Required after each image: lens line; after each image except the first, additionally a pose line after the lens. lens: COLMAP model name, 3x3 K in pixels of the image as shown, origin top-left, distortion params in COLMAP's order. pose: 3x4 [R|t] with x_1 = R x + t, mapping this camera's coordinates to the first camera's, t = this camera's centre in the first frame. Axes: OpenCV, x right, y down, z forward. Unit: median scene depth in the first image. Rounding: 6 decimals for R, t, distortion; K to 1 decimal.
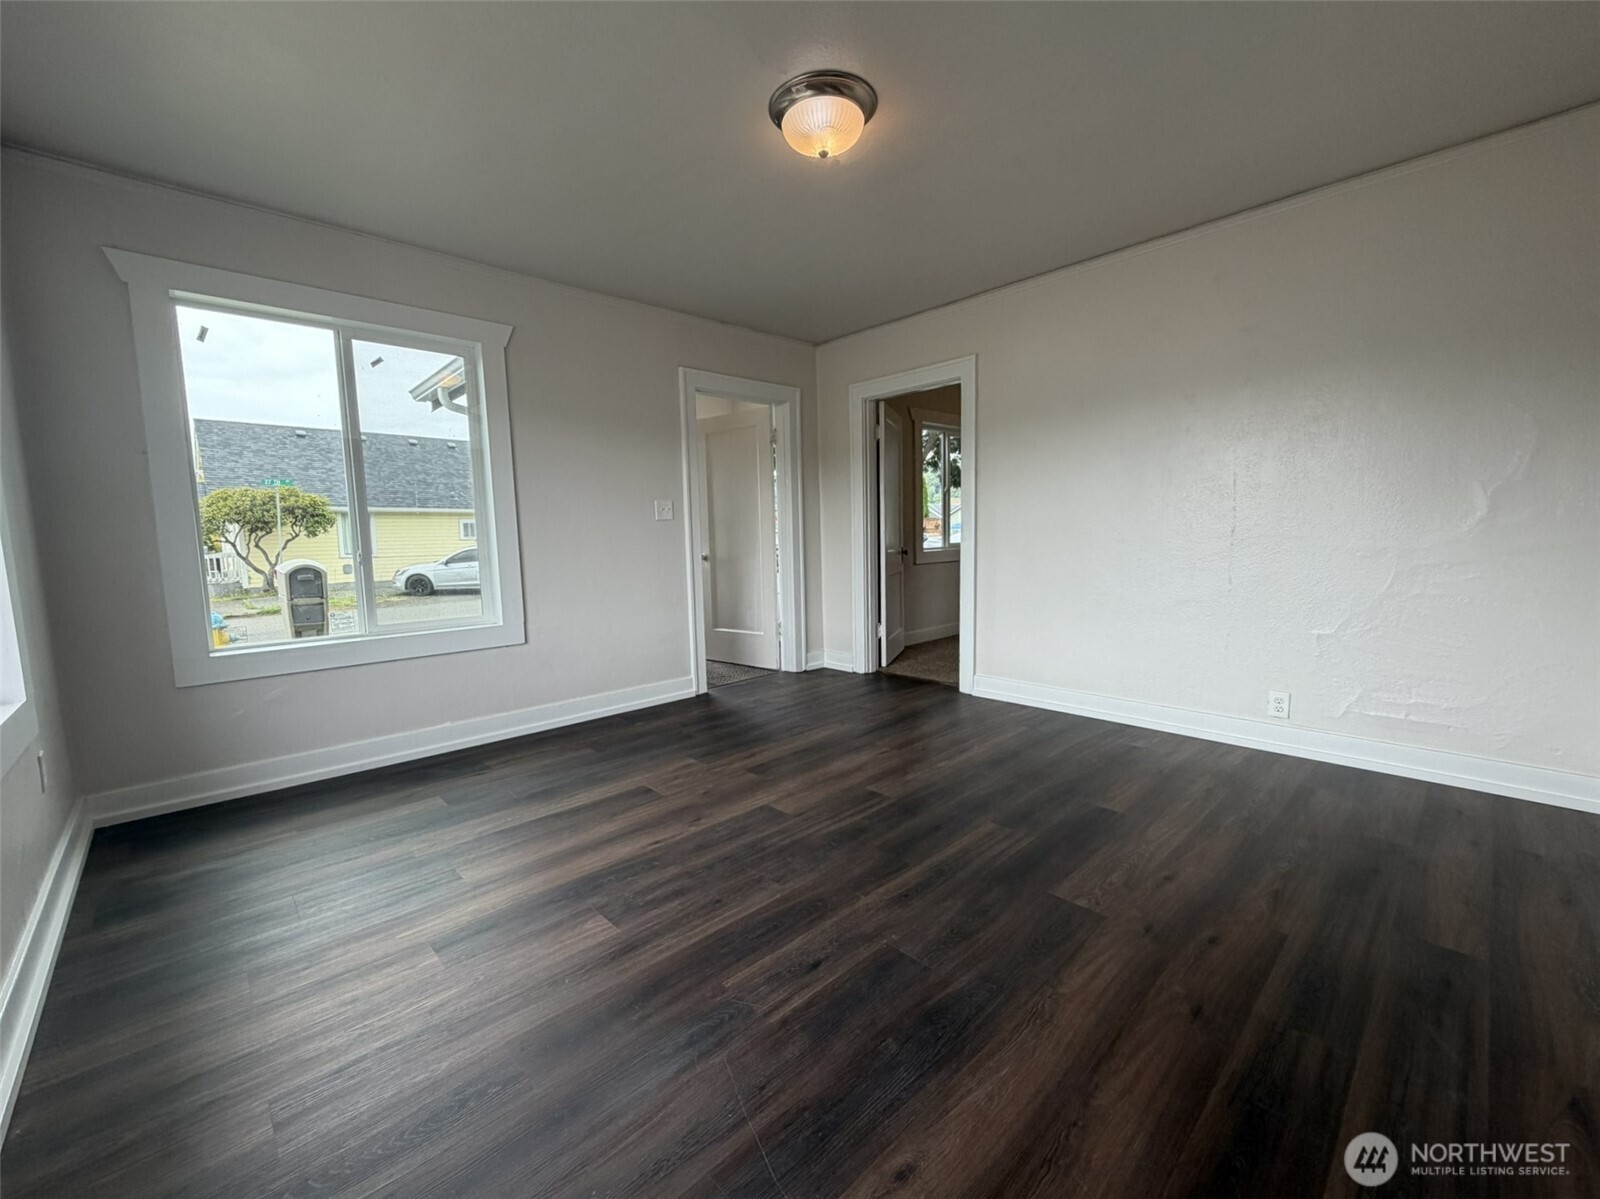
lens RADIAL K [[661.8, 0, 794.9], [0, 661.8, 597.7], [0, 0, 1]] dist [0.000851, -0.000058]
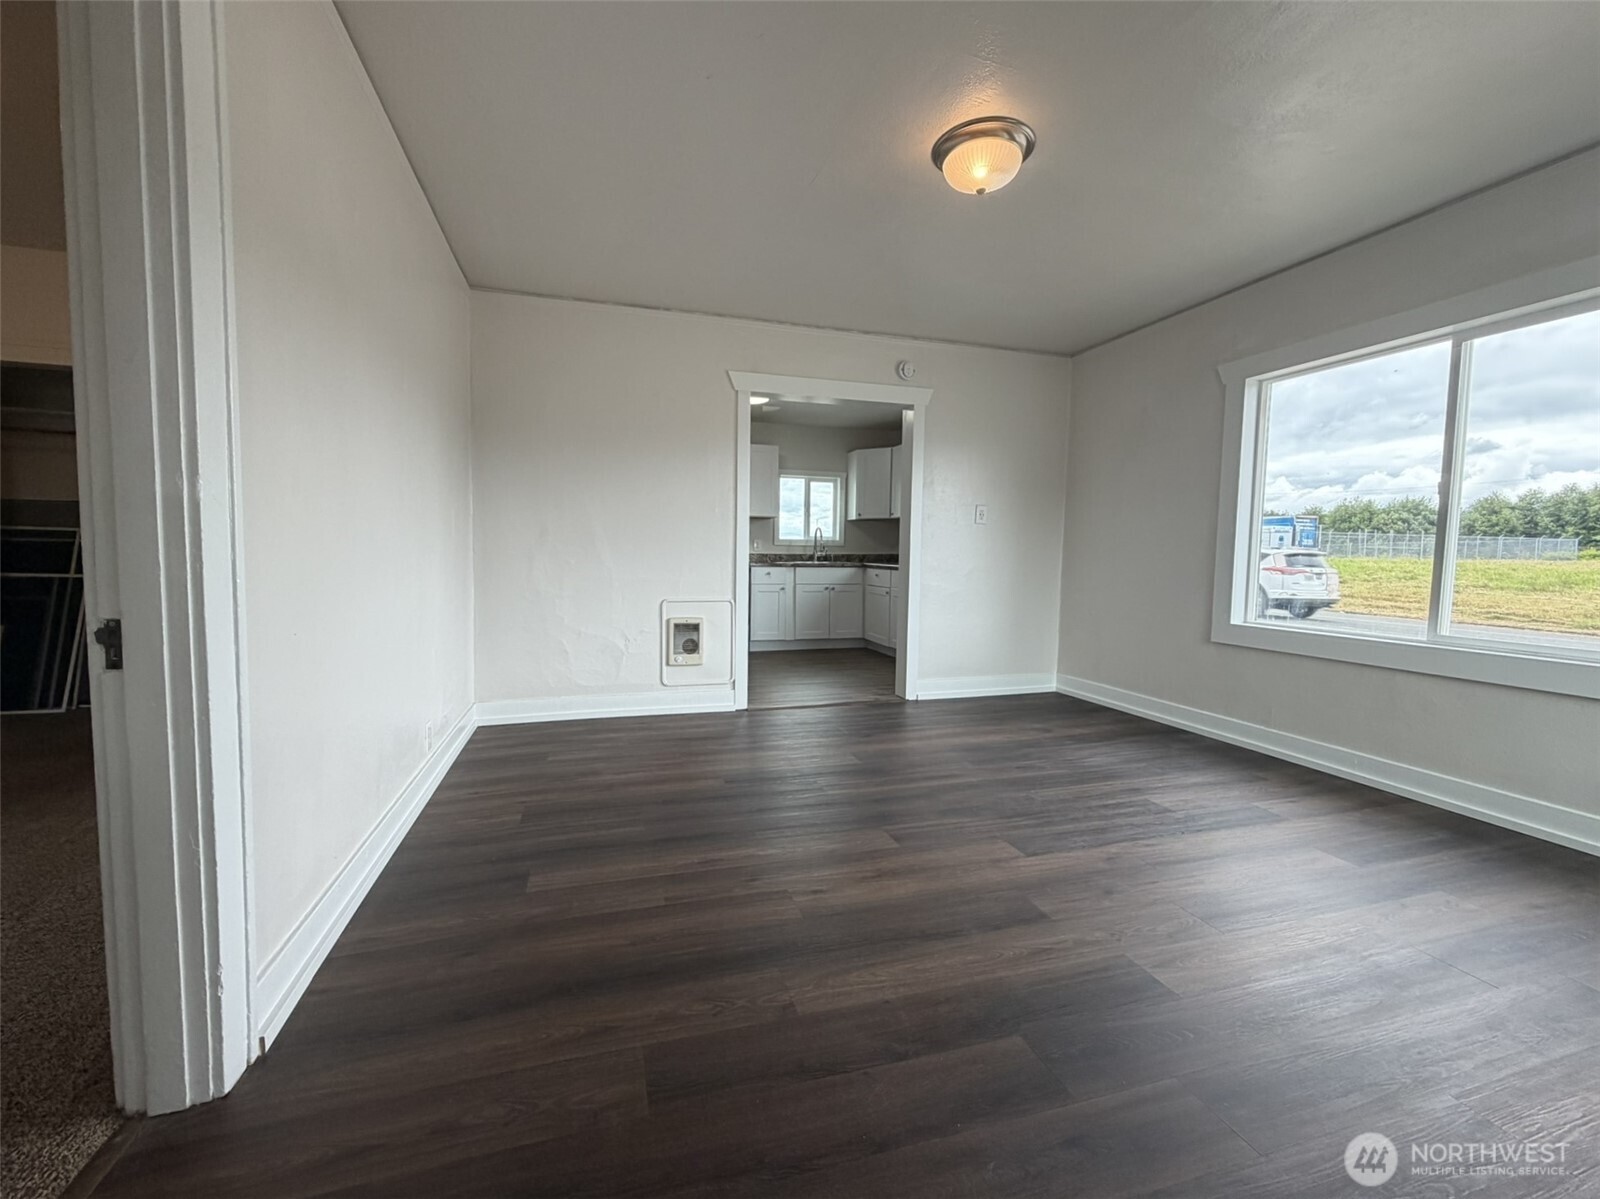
lens RADIAL K [[661.8, 0, 794.9], [0, 661.8, 597.7], [0, 0, 1]] dist [0.000851, -0.000058]
pose [[-0.893824, -0.021306, 0.447911, -0.155036], [0.049579, 0.988051, 0.145935, -0.165845], [-0.445668, 0.152647, -0.882088, 1.898825]]
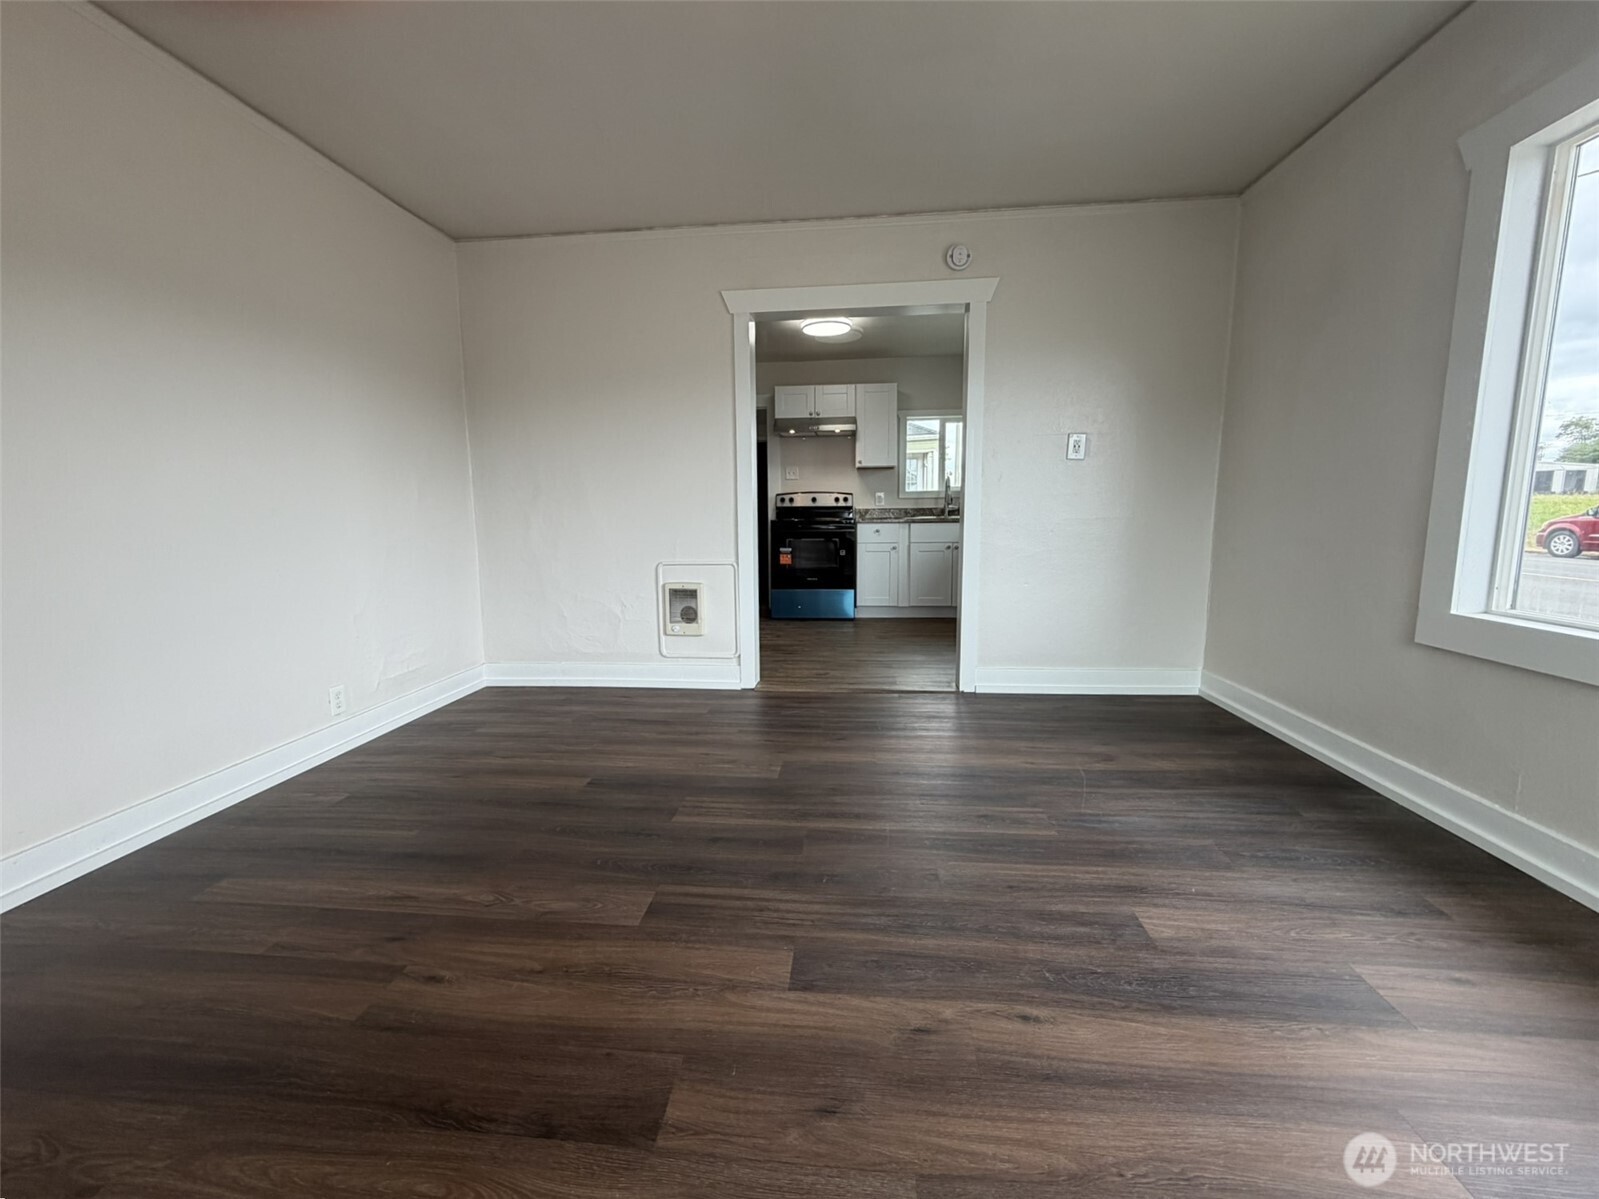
lens RADIAL K [[648.3, 0, 795.1], [0, 648.3, 597.9], [0, 0, 1]] dist [0.000457, 0.000076]
pose [[-0.655109, -0.073733, 0.751928, -0.429084], [0.099465, 0.978148, 0.182574, -0.095112], [-0.748958, 0.194397, -0.633460, 1.305086]]
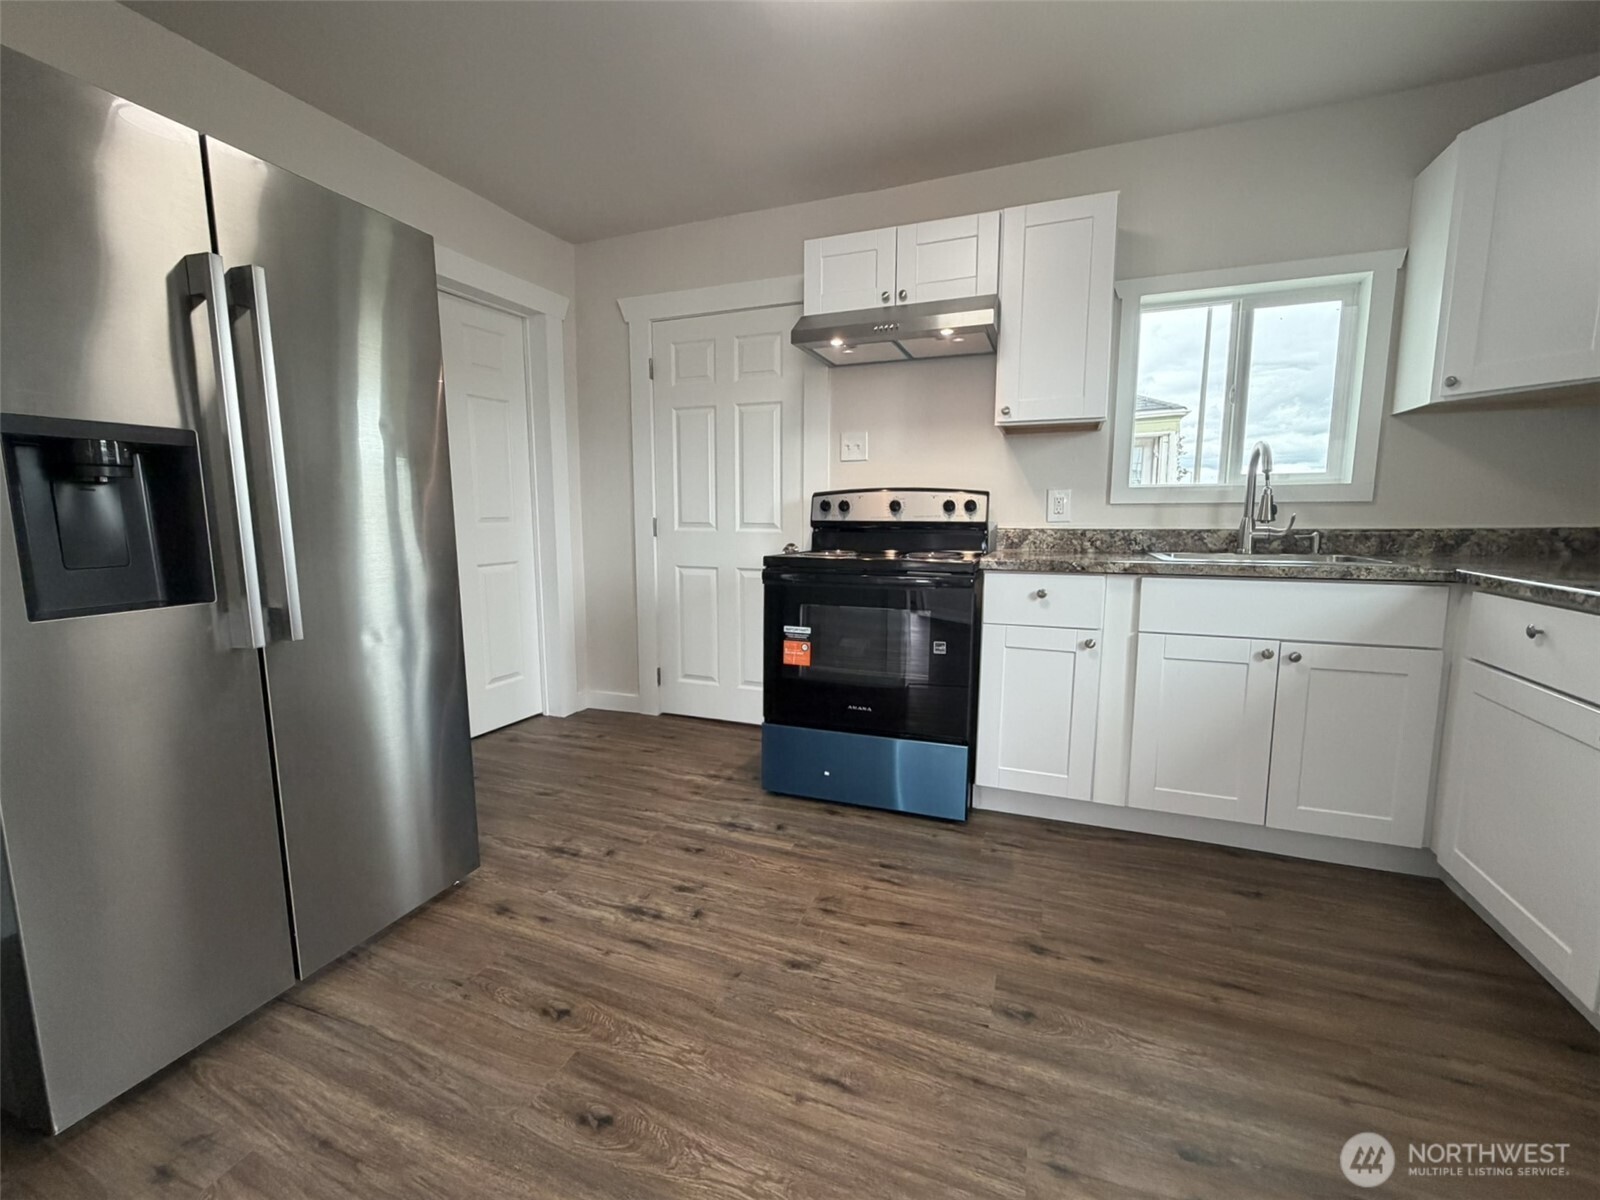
lens RADIAL K [[661.8, 0, 794.9], [0, 661.8, 598.2], [0, 0, 1]] dist [0.000851, -0.000058]
pose [[-0.417158, -0.096563, 0.903690, 0.496918], [0.100670, 0.983311, 0.151541, -0.034604], [-0.903241, 0.154191, -0.400475, 0.199324]]
